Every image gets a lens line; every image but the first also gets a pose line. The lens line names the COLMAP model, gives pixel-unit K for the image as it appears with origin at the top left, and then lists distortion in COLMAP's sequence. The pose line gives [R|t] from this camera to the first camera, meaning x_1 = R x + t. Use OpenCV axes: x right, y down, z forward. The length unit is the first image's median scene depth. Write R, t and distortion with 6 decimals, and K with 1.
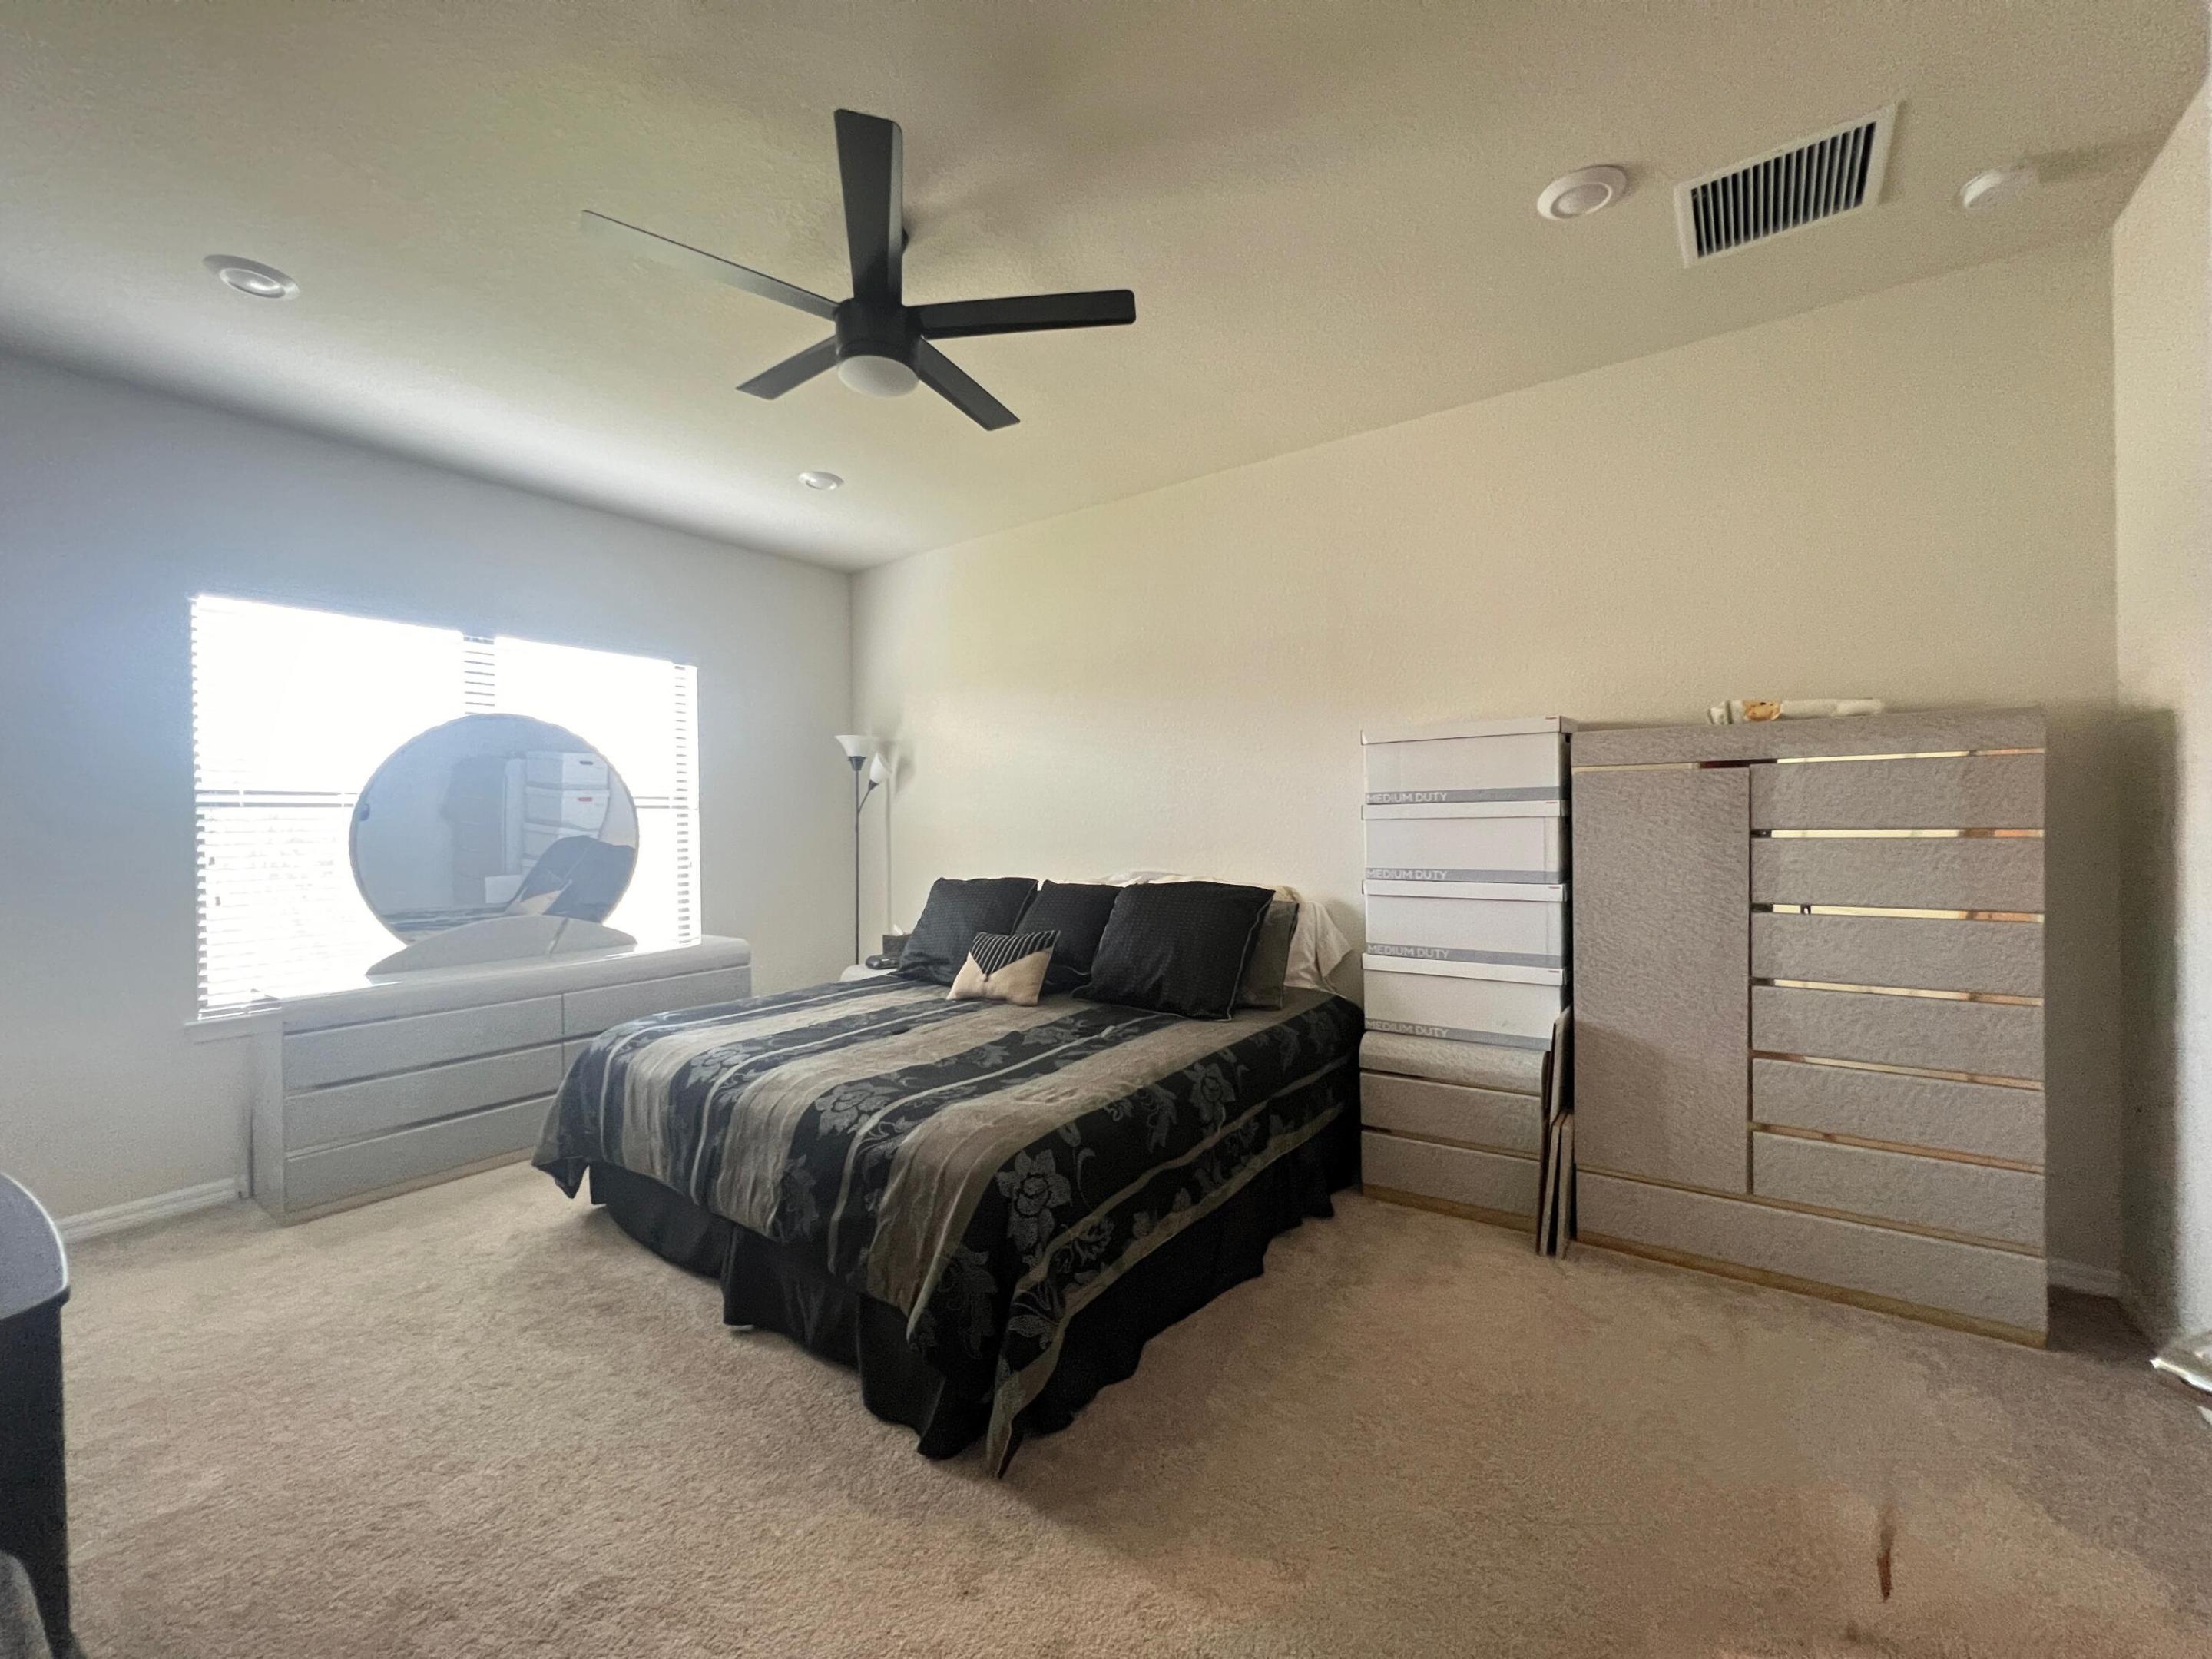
lens RADIAL K [[887.2, 0, 1098.6], [0, 887.2, 830.2], [0, 0, 1]] dist [-0.001157, 0.000440]
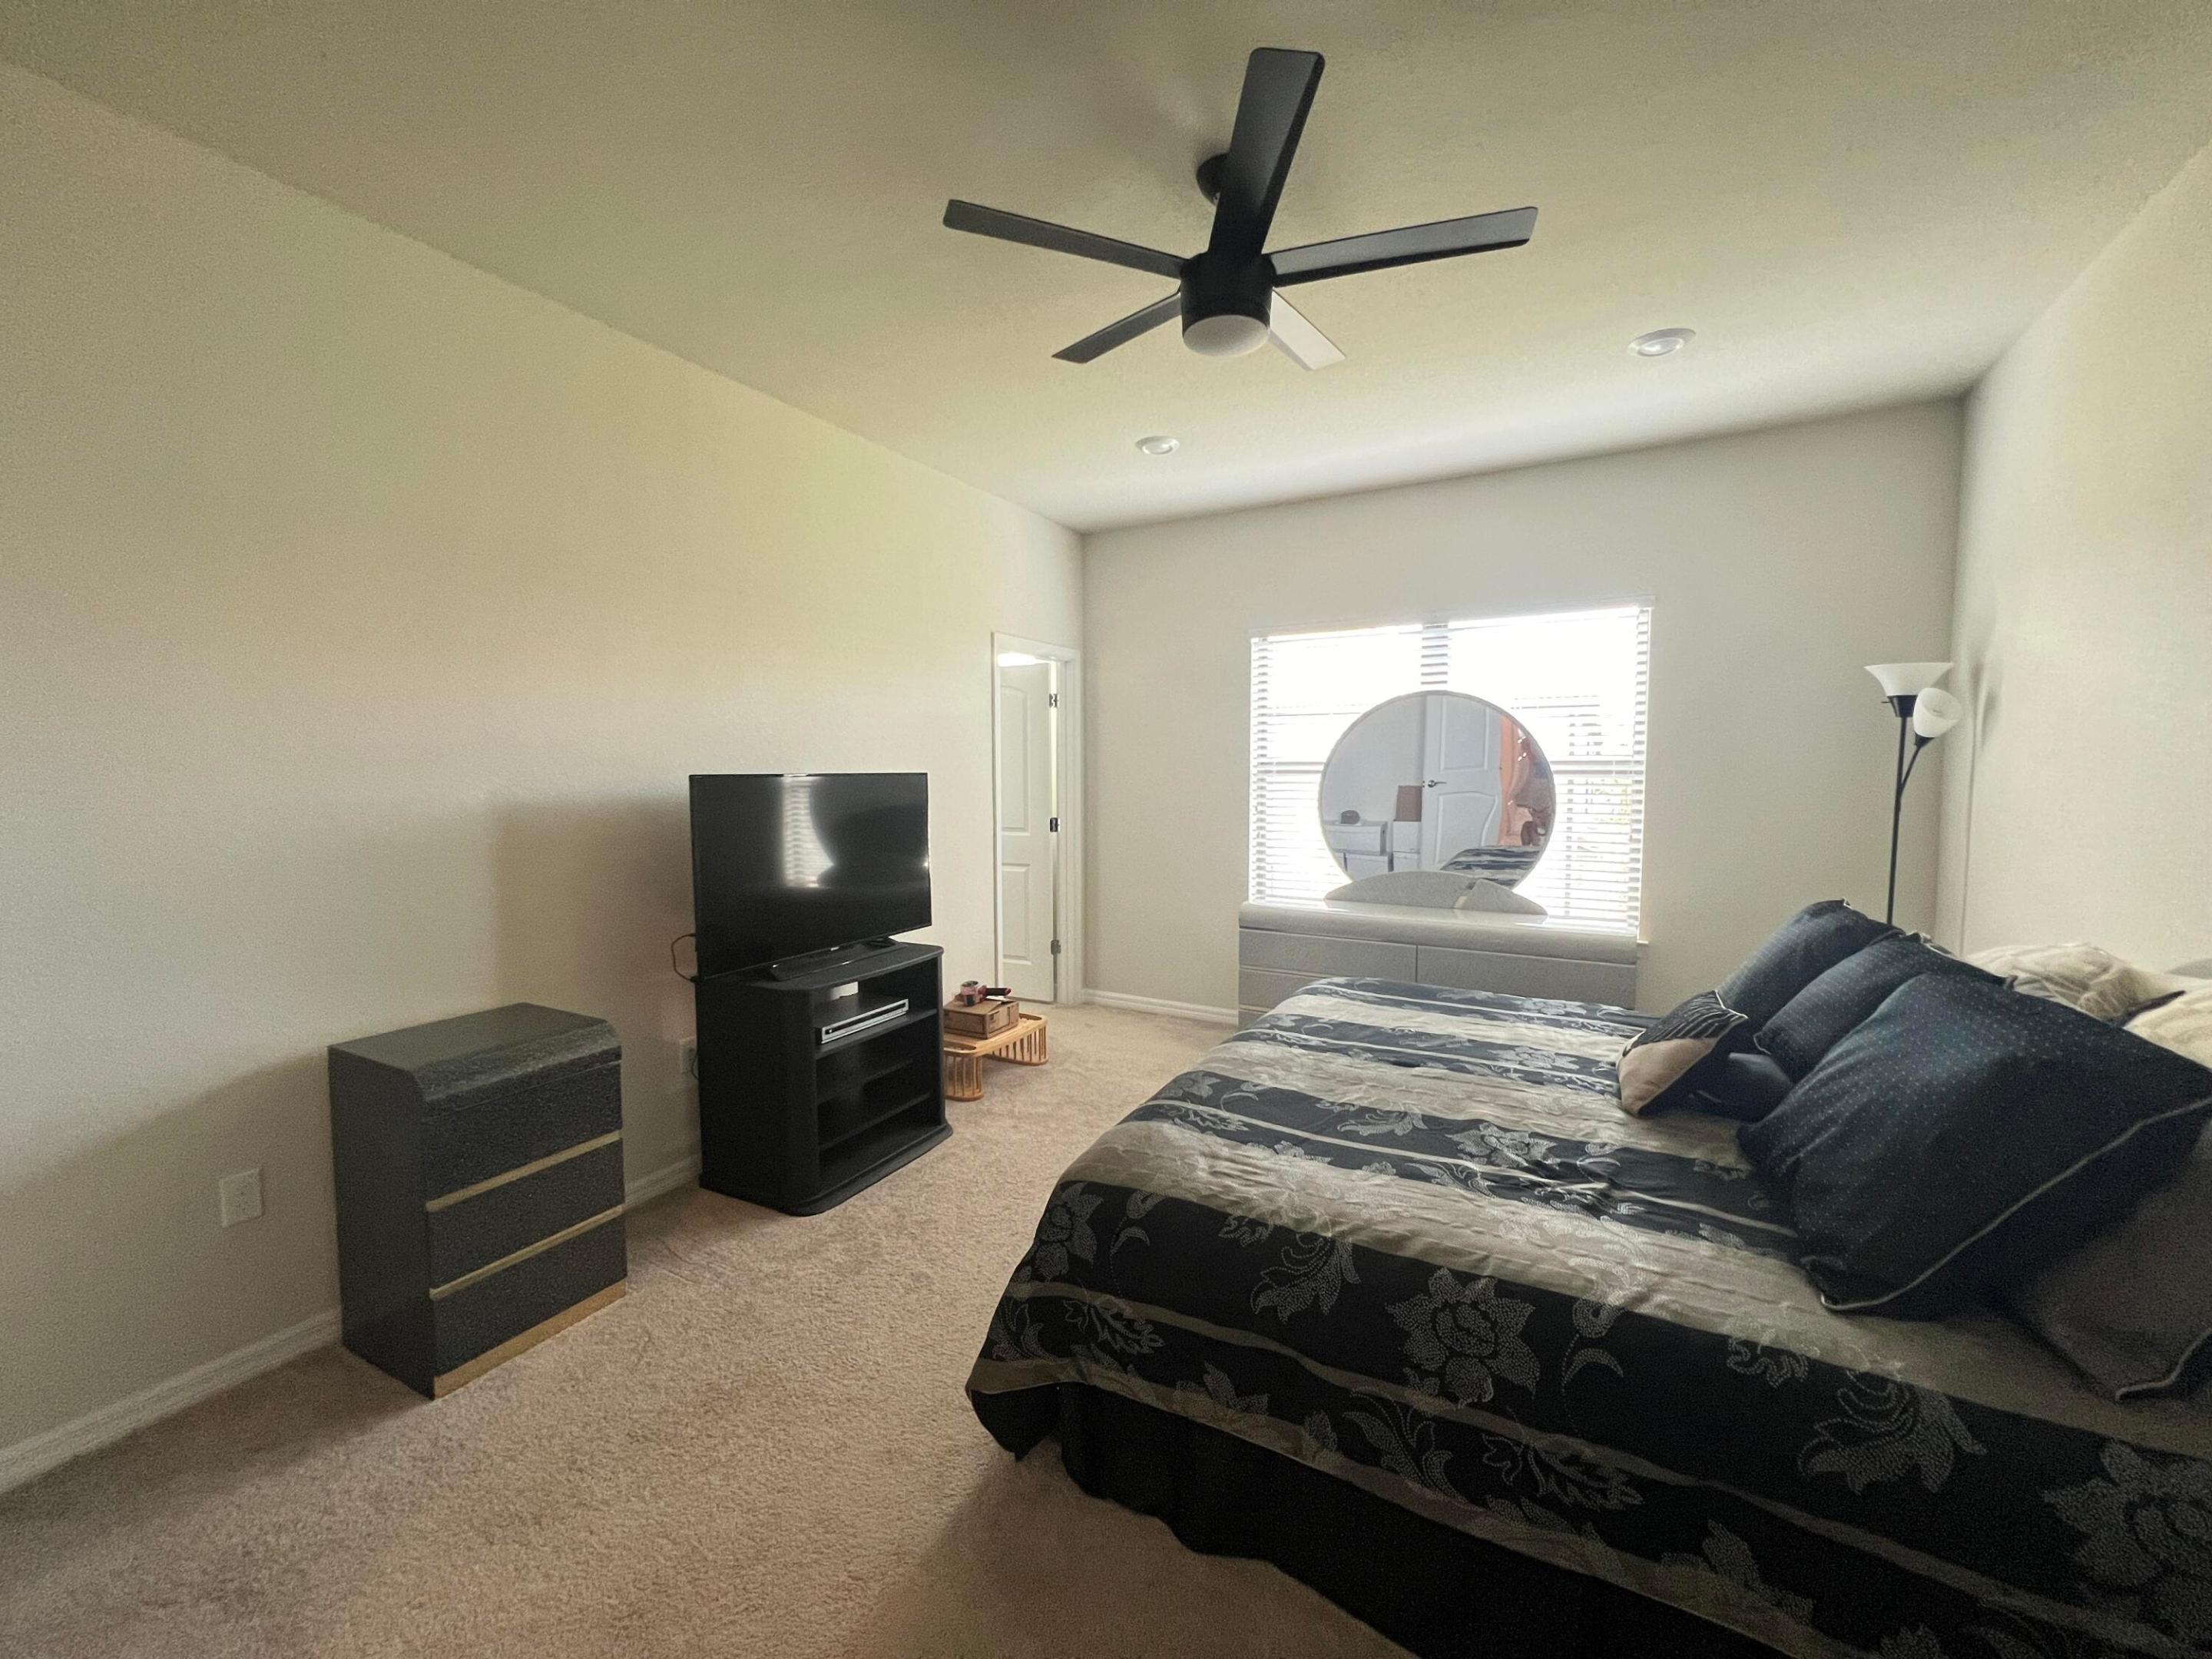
lens RADIAL K [[887.2, 0, 1098.6], [0, 887.2, 830.2], [0, 0, 1]] dist [-0.001157, 0.000440]
pose [[0.115577, 0.087964, -0.989396, 0.635416], [-0.011343, 0.996123, 0.087237, -0.073621], [0.993234, 0.001140, 0.116126, 0.702120]]
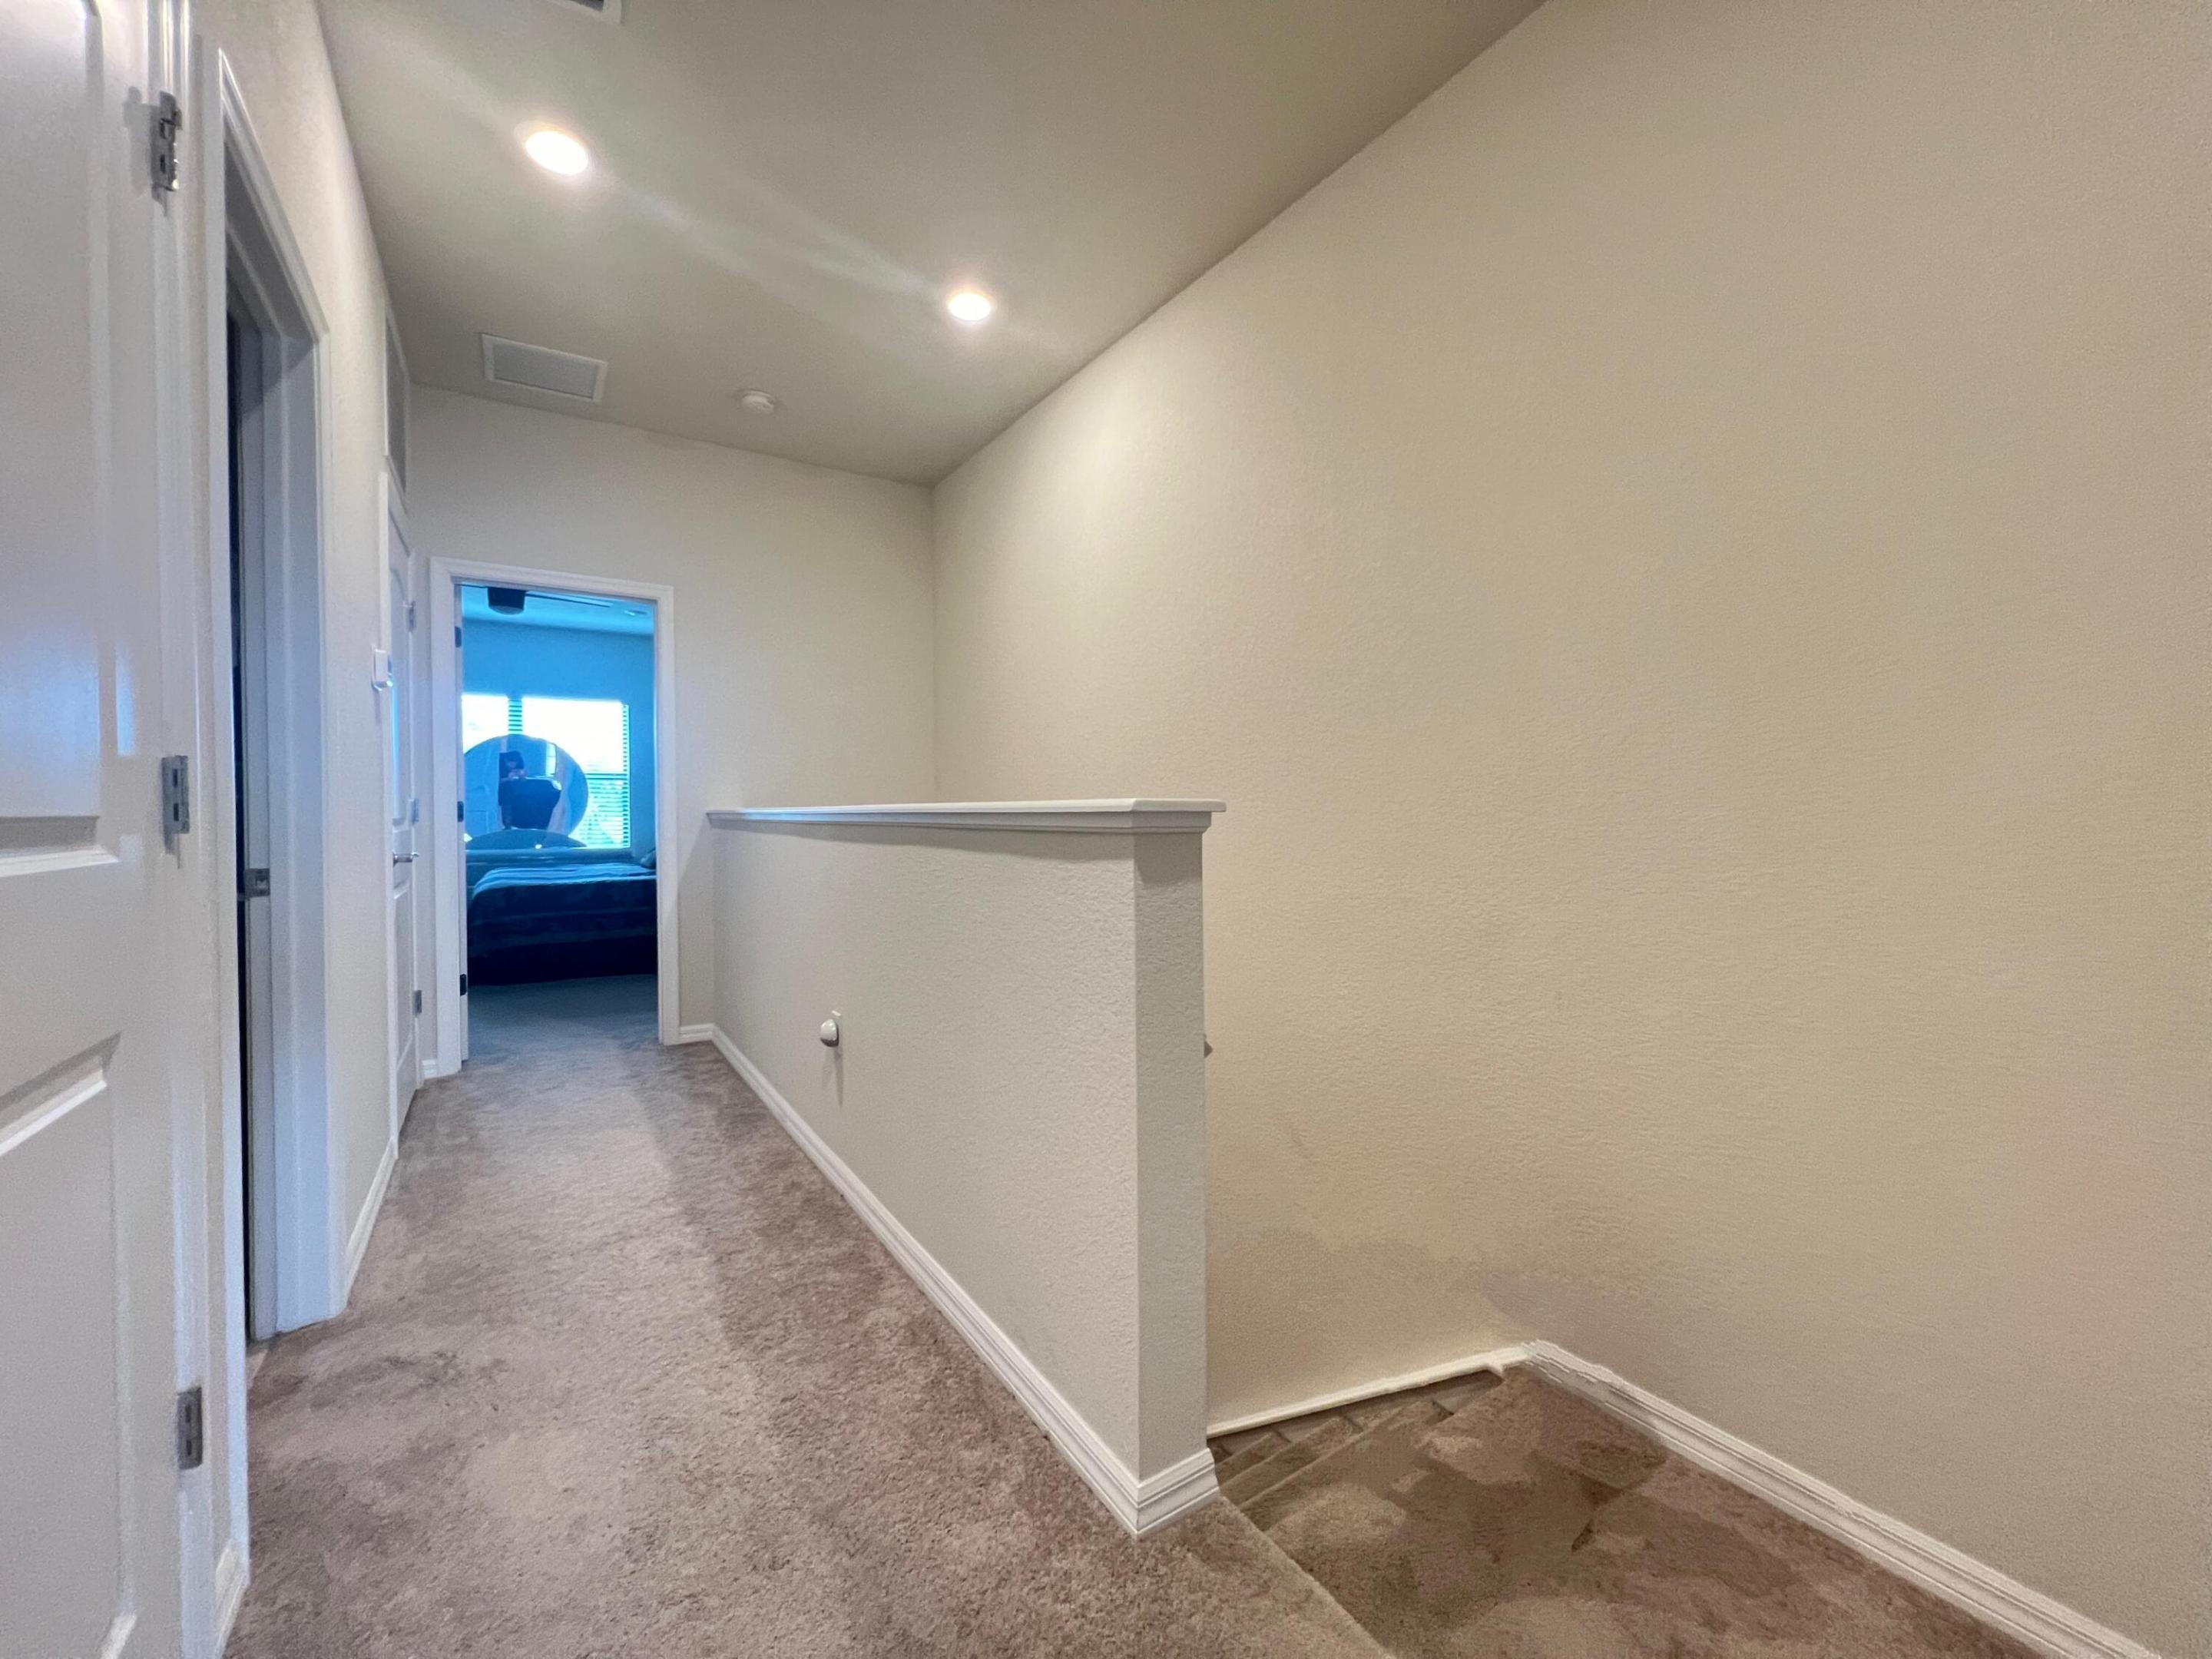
lens RADIAL K [[887.2, 0, 1098.6], [0, 887.2, 830.2], [0, 0, 1]] dist [-0.001157, 0.000440]
pose [[0.936083, 0.023080, -0.351020, 2.155659], [-0.016501, 0.999628, 0.021723, 0.047597], [0.351391, -0.014542, 0.936116, -0.782773]]
